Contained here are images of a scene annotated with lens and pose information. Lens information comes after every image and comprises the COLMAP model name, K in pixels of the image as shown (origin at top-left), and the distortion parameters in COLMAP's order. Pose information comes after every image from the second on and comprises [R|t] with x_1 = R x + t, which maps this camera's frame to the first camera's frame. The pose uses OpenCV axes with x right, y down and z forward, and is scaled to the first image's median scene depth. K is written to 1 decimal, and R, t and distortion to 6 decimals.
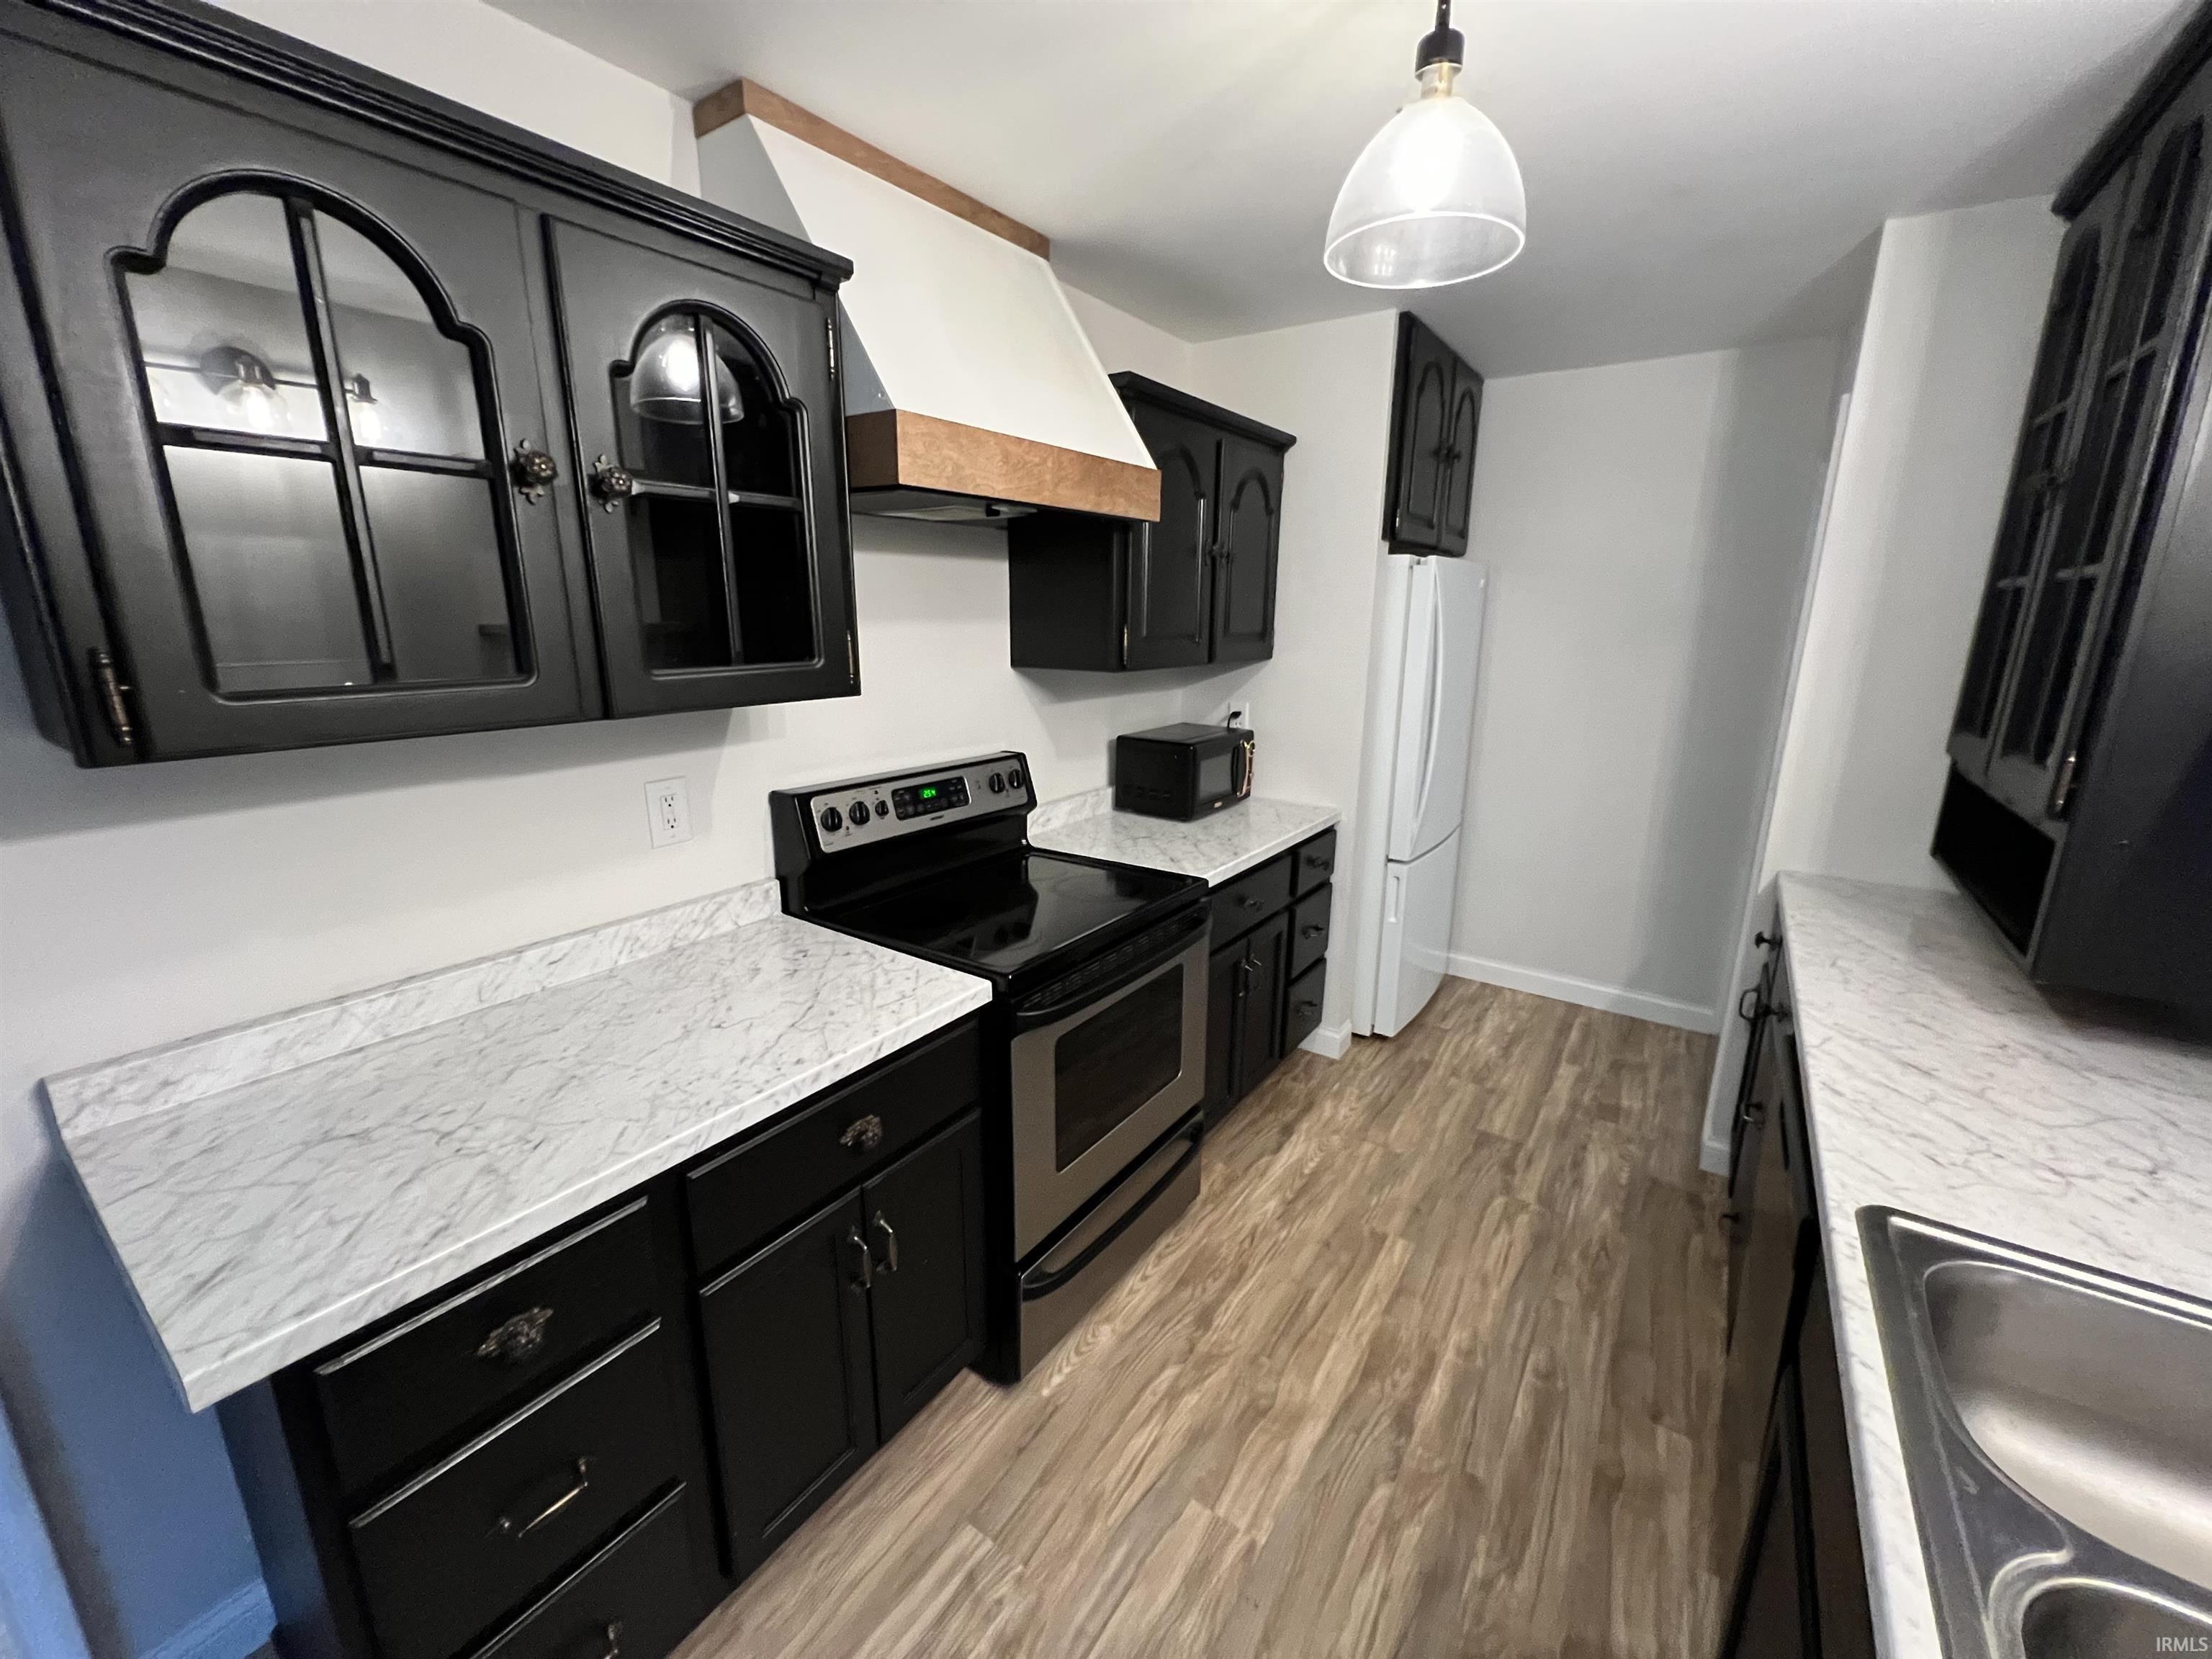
lens RADIAL K [[883.3, 0, 1109.8], [0, 883.3, 822.7], [0, 0, 1]] dist [-0.000804, 0.000103]
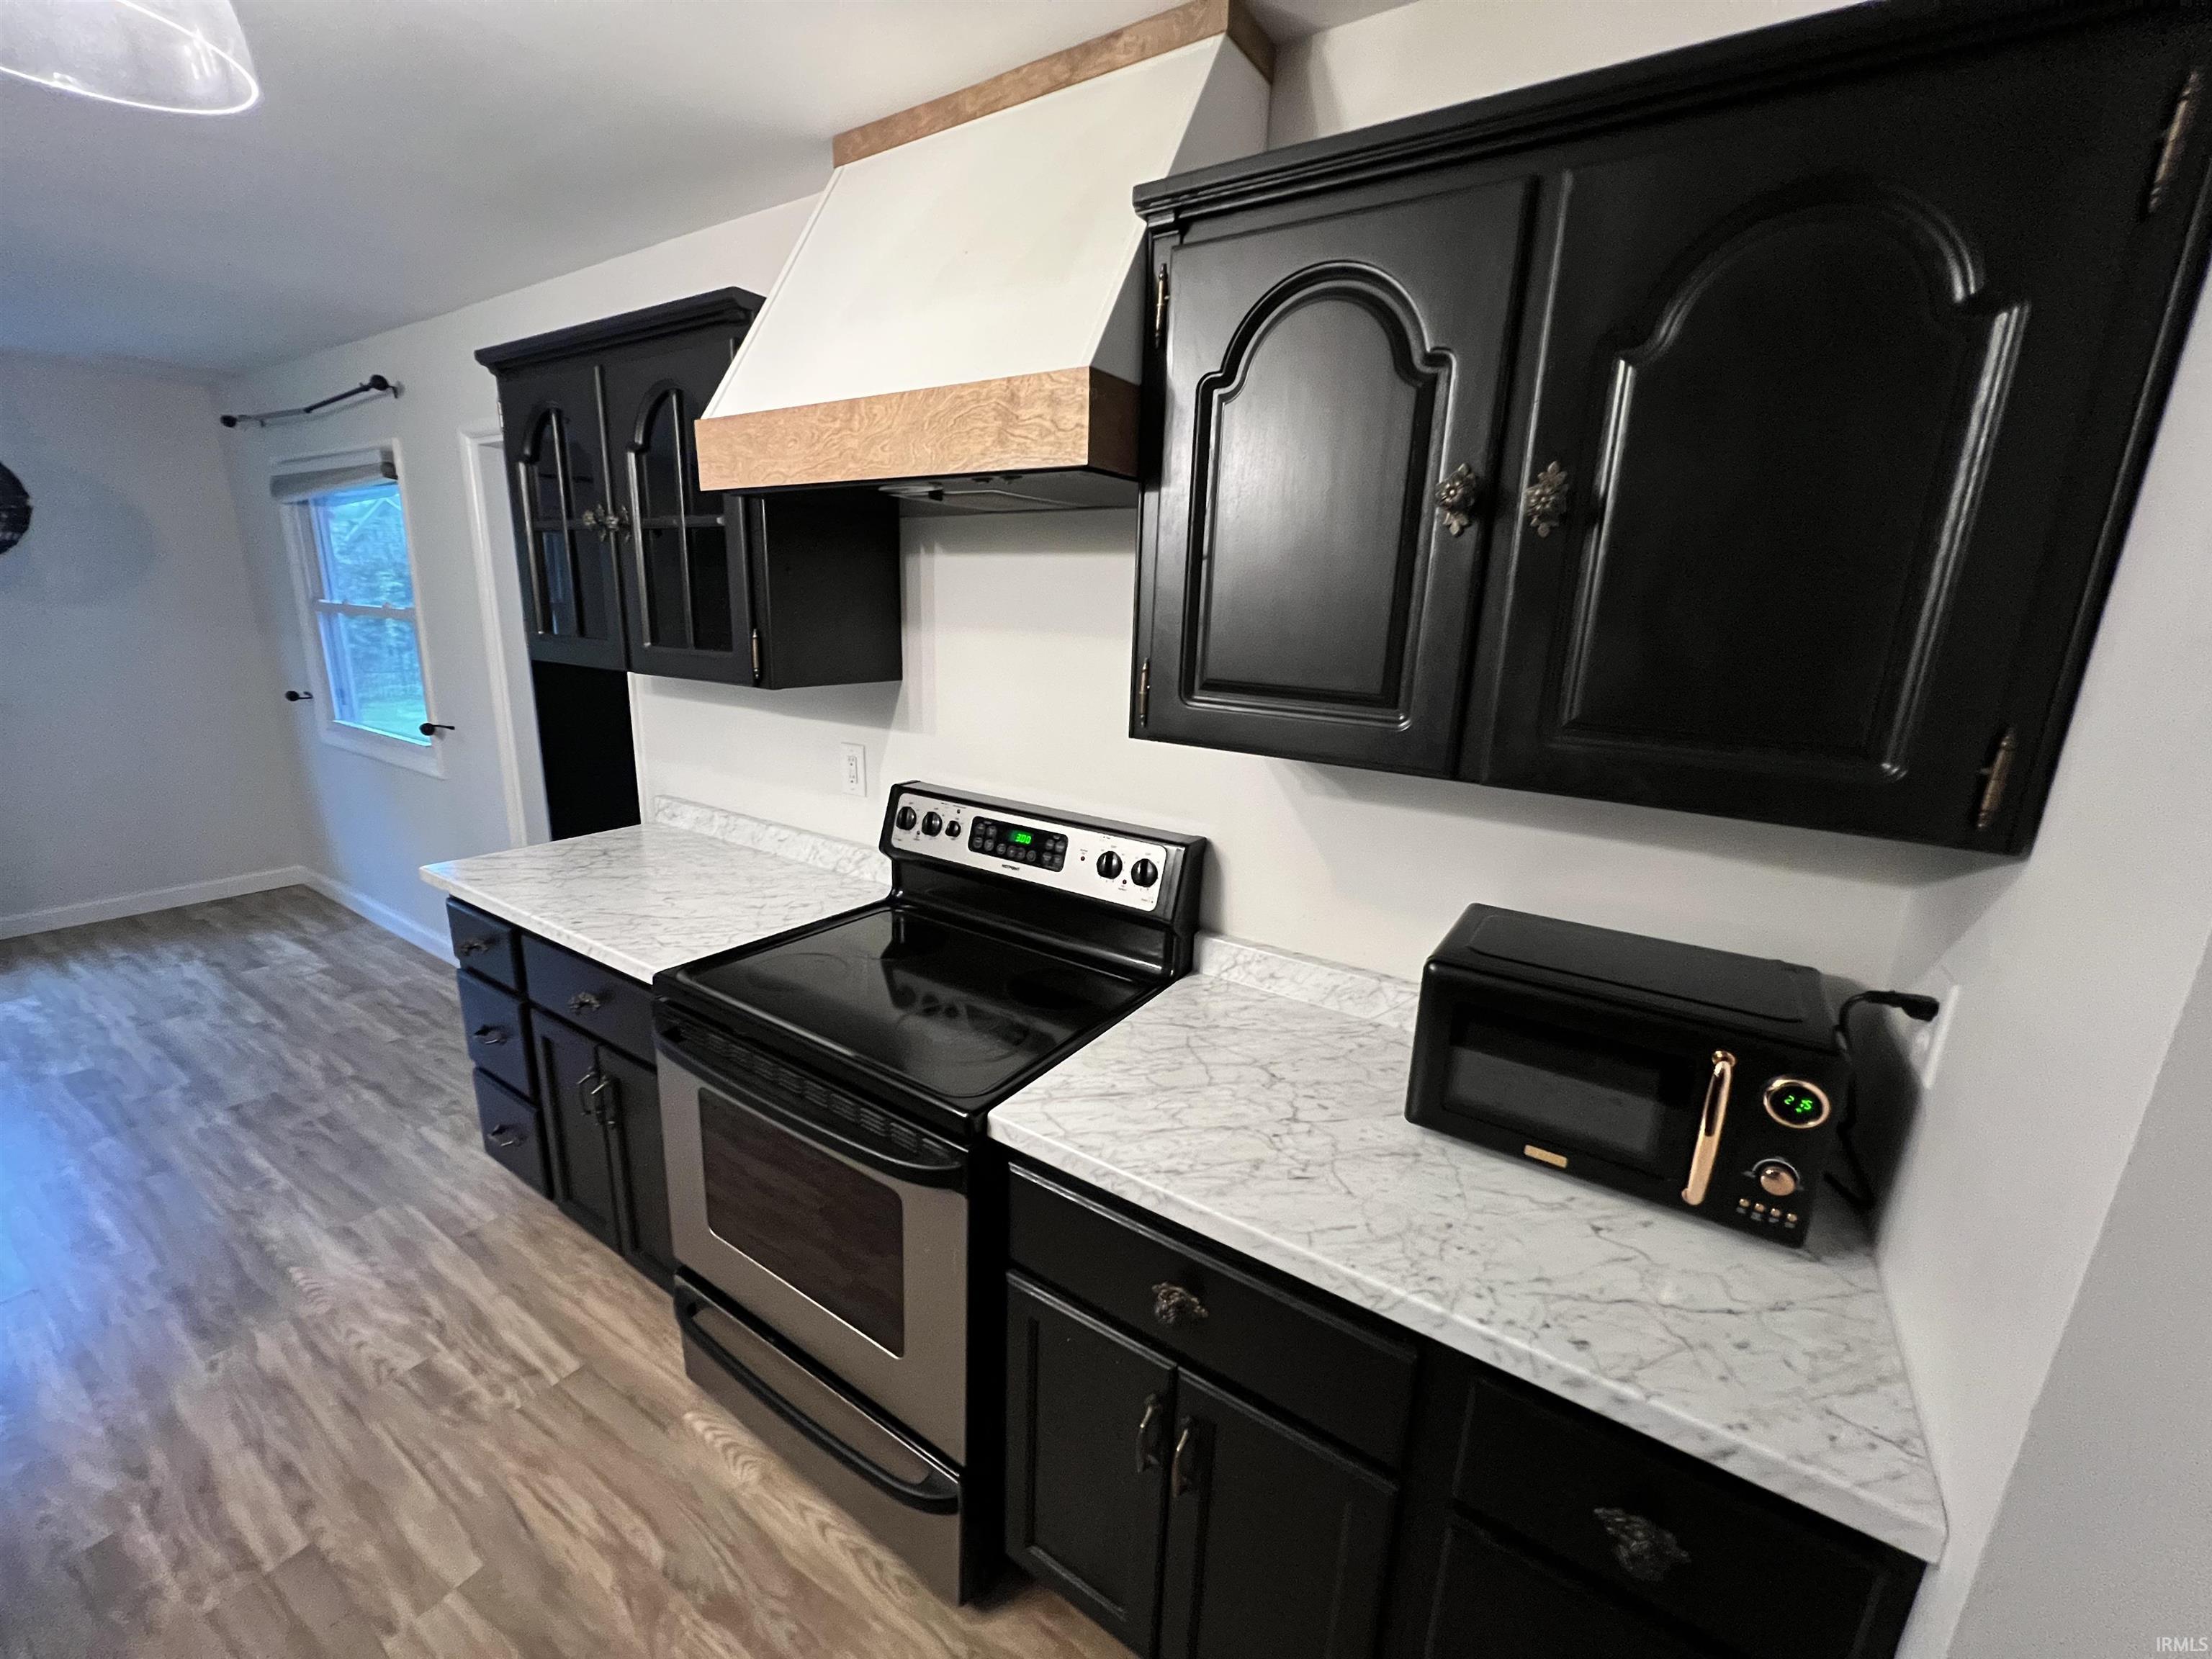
lens RADIAL K [[890.1, 0, 1099.8], [0, 890.1, 825.8], [0, 0, 1]] dist [0.000063, 0.000668]
pose [[0.024252, 0.238727, -0.970784, 0.754568], [-0.269210, 0.936757, 0.223634, -0.310861], [0.962776, 0.255921, 0.086986, 1.220059]]
